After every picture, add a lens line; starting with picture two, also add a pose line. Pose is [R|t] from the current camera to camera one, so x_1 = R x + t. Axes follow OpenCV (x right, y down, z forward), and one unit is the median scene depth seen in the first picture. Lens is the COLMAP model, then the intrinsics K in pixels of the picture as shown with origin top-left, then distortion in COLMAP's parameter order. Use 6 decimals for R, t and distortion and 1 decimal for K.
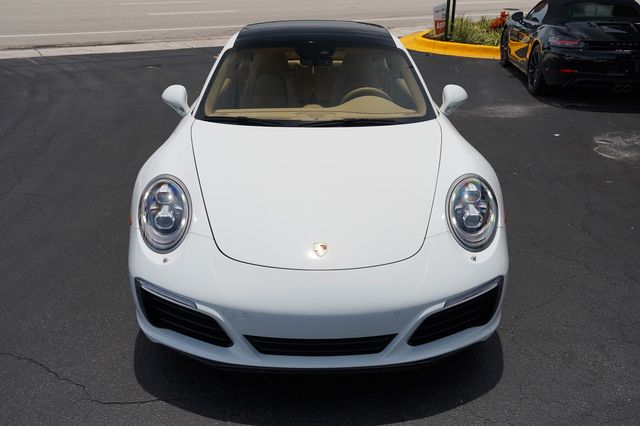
lens RADIAL K [[546.7, 0, 320.0], [0, 546.7, 213.0], [0, 0, 1]] dist [-0.009359, -0.005664]
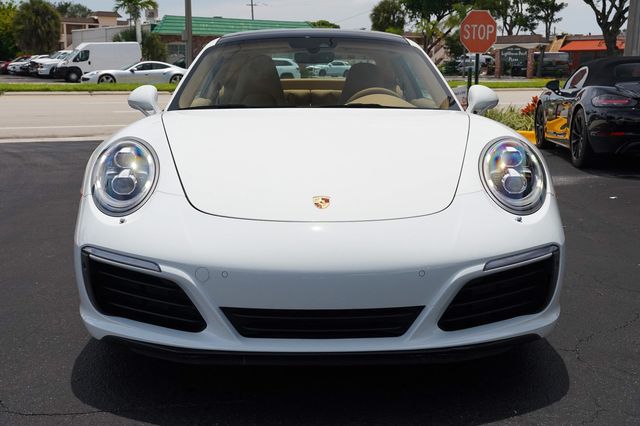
lens RADIAL K [[681.0, 0, 320.0], [0, 681.0, 213.0], [0, 0, 1]] dist [0.022278, 0.019883]
pose [[0.999988, -0.004551, 0.001754, -0.003333], [0.004819, 0.977391, -0.211385, 0.262084], [-0.000752, 0.211391, 0.977401, 0.044693]]
